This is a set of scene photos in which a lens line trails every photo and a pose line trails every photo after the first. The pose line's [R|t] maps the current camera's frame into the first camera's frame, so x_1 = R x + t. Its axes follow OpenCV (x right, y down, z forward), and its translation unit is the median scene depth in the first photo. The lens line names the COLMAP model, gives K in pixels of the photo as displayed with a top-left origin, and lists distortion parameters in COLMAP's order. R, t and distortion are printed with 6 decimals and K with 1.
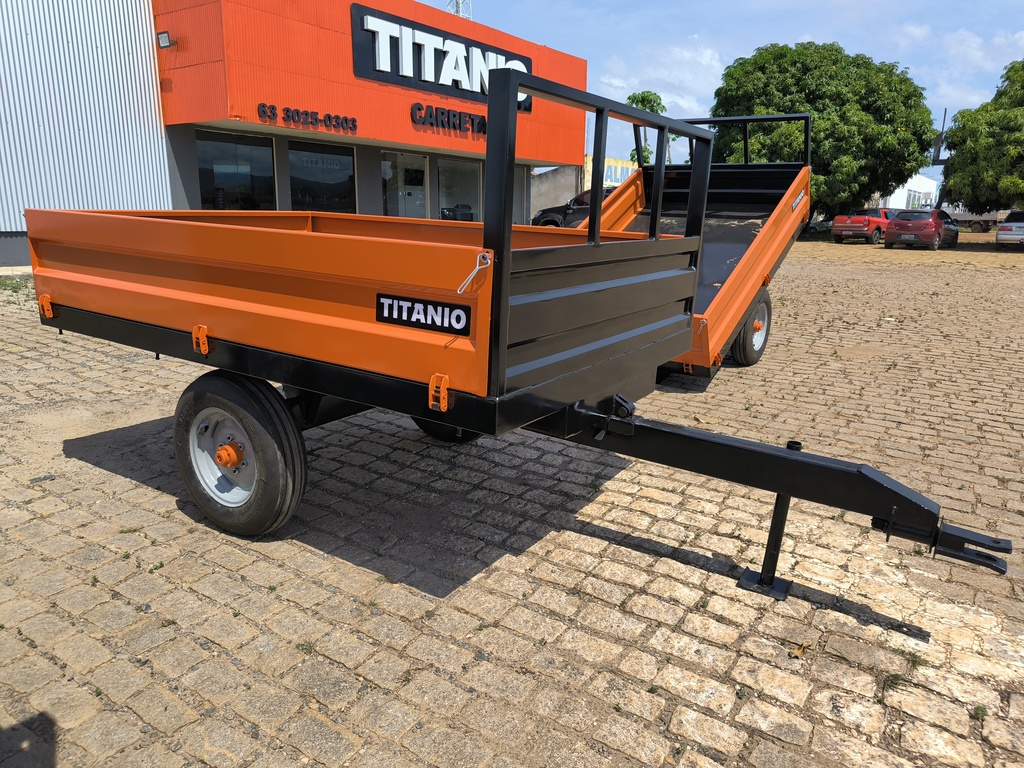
lens RADIAL K [[718.0, 0, 513.4], [0, 718.0, 381.3], [0, 0, 1]] dist [0.039786, -0.020673]
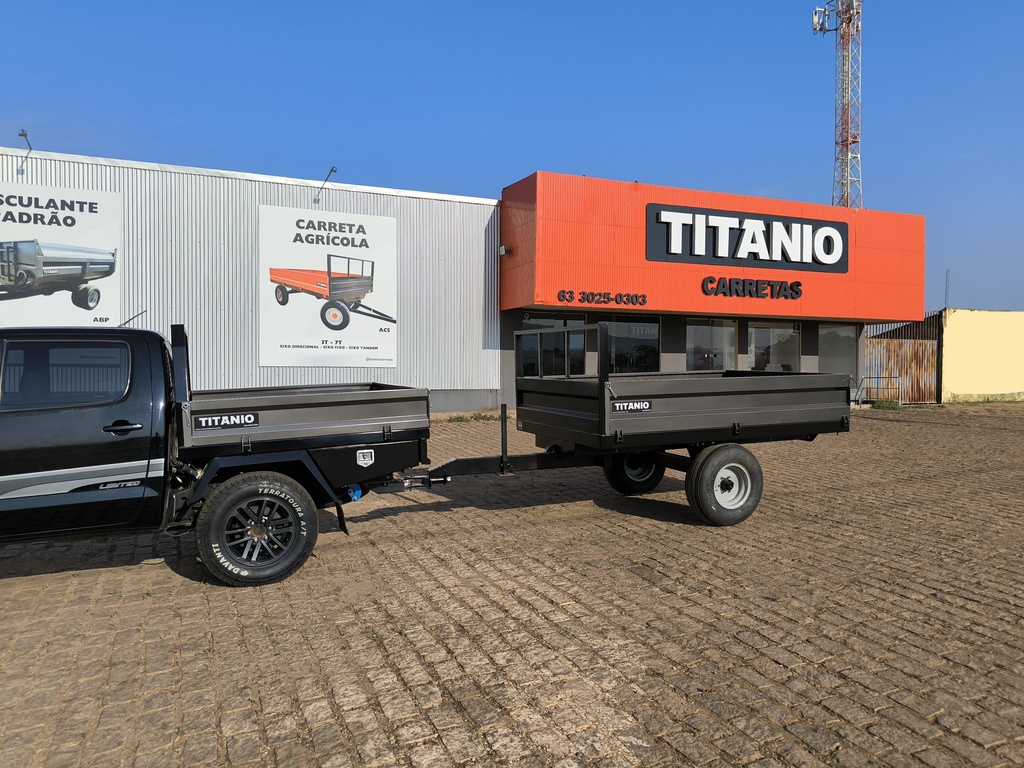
lens RADIAL K [[718.0, 0, 518.0], [0, 718.0, 379.6], [0, 0, 1]] dist [0.039786, -0.020673]
pose [[0.855178, -0.001067, -0.518333, 0.199891], [-0.111025, 0.976412, -0.185185, 0.003950], [0.506304, 0.215914, 0.834888, -0.031783]]
